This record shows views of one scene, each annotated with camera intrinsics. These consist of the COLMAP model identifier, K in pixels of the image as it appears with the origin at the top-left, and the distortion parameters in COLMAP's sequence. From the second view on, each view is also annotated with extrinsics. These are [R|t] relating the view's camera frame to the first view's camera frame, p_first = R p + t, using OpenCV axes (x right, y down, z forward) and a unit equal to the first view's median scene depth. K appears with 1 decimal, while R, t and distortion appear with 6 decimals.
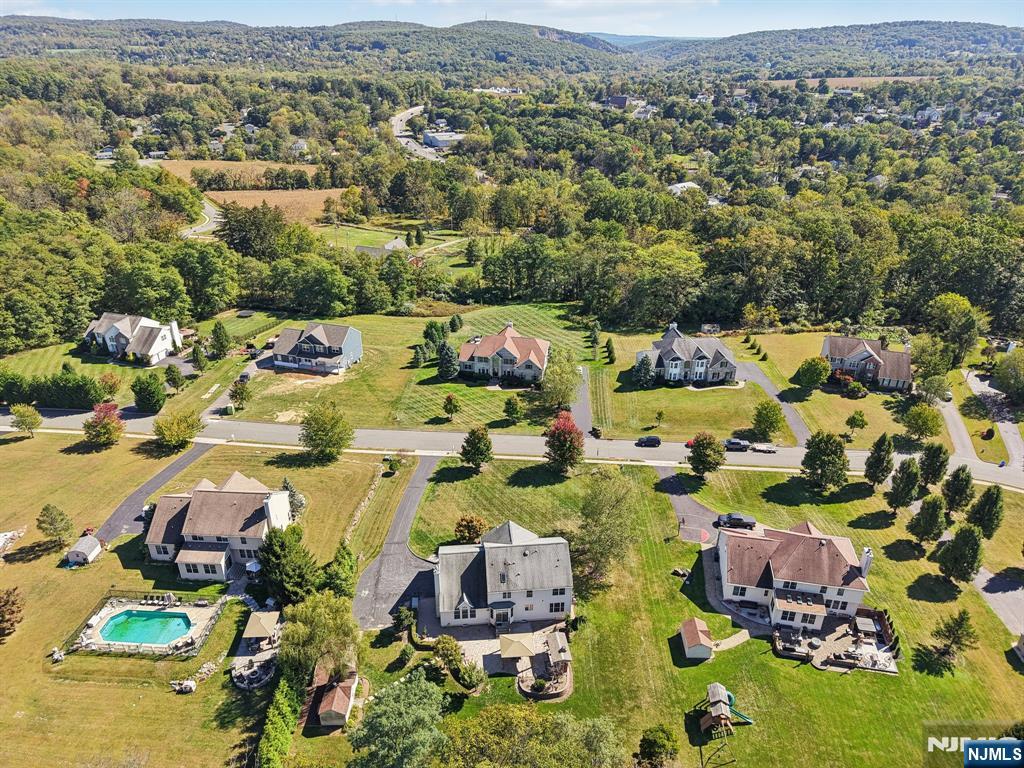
lens RADIAL K [[691.3, 0, 512.0], [0, 691.3, 384.0], [0, 0, 1]] dist [-0.000503, -0.000408]
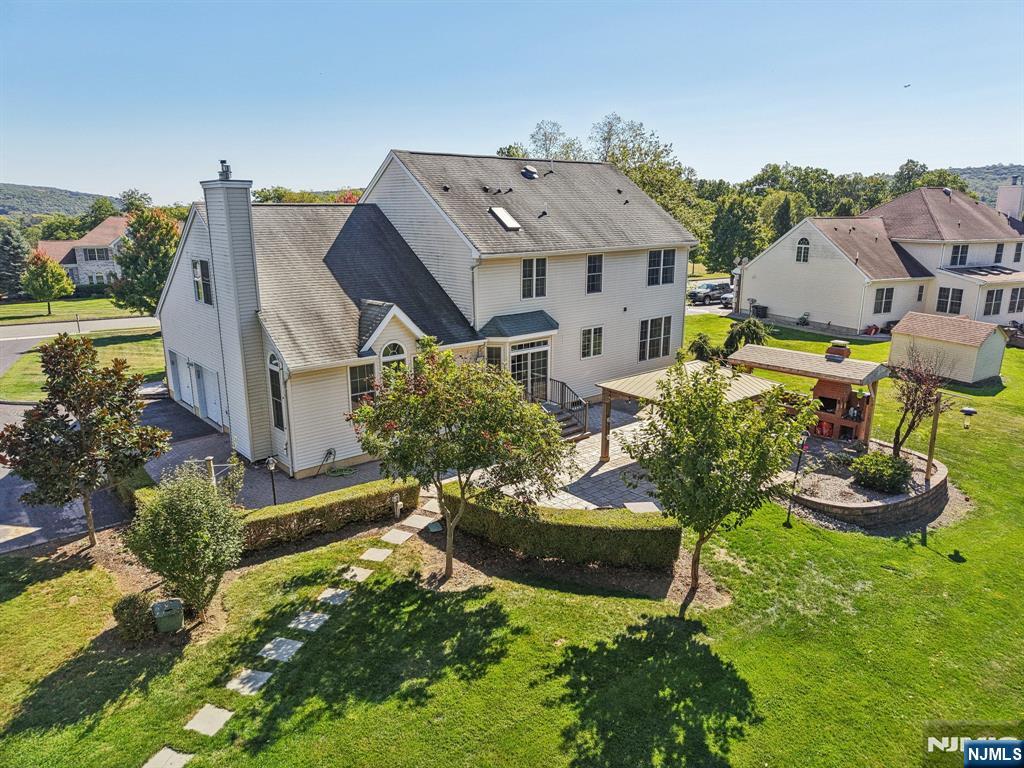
lens RADIAL K [[691.3, 0, 512.0], [0, 691.3, 384.0], [0, 0, 1]] dist [-0.000503, -0.000408]
pose [[0.814868, -0.134967, 0.563715, -0.171245], [0.258253, 0.955192, -0.144617, 0.392170], [-0.518937, 0.263425, 0.813211, 0.835194]]
